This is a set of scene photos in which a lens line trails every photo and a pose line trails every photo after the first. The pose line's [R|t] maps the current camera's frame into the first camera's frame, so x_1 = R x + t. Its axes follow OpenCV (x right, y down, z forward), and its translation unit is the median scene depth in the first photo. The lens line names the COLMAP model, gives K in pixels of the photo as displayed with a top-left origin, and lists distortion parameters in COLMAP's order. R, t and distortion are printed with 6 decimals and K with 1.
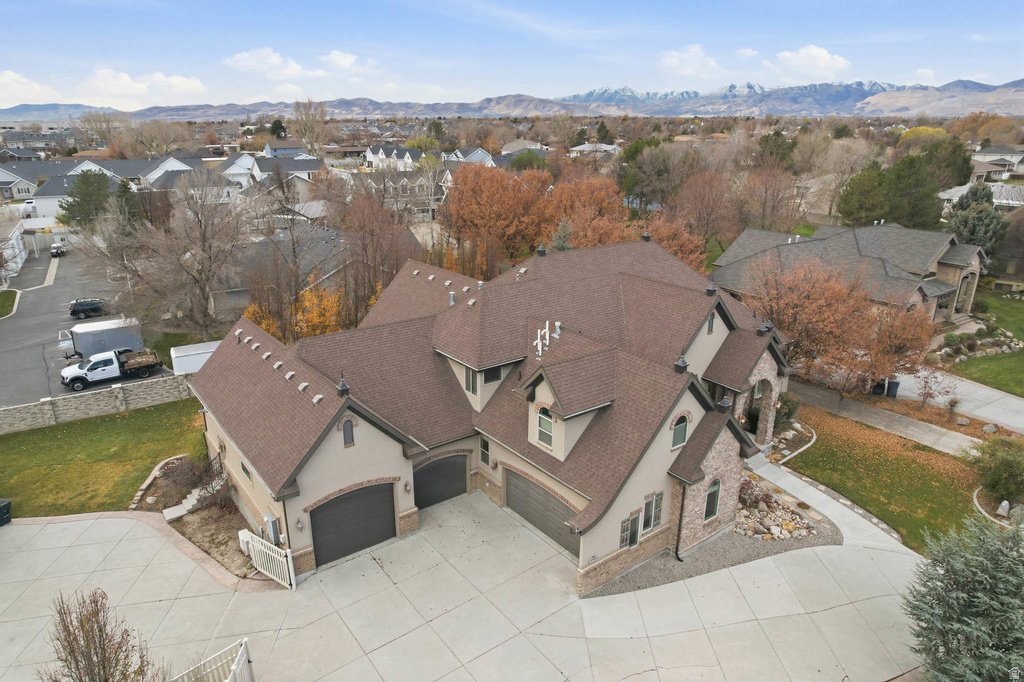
lens RADIAL K [[655.5, 0, 508.6], [0, 655.5, 343.1], [0, 0, 1]] dist [-0.080842, 0.072267]
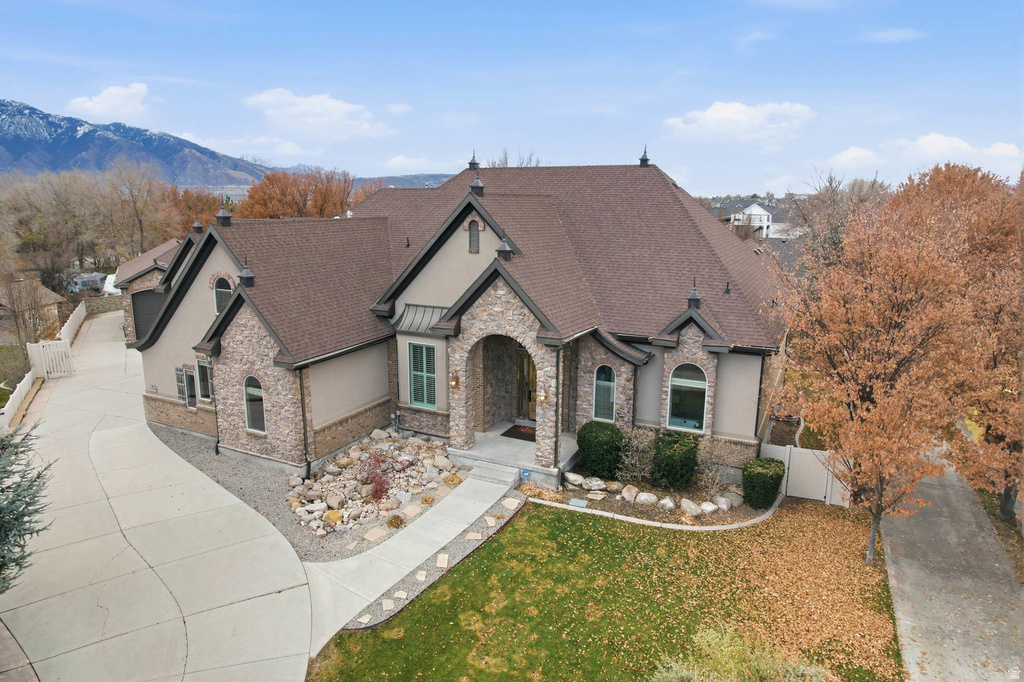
lens RADIAL K [[655.5, 0, 508.6], [0, 655.5, 343.1], [0, 0, 1]] dist [-0.080842, 0.072267]
pose [[0.446242, 0.187989, -0.874945, 0.865749], [-0.289459, 0.955452, 0.057656, 0.024863], [0.846807, 0.227532, 0.480778, 0.655679]]
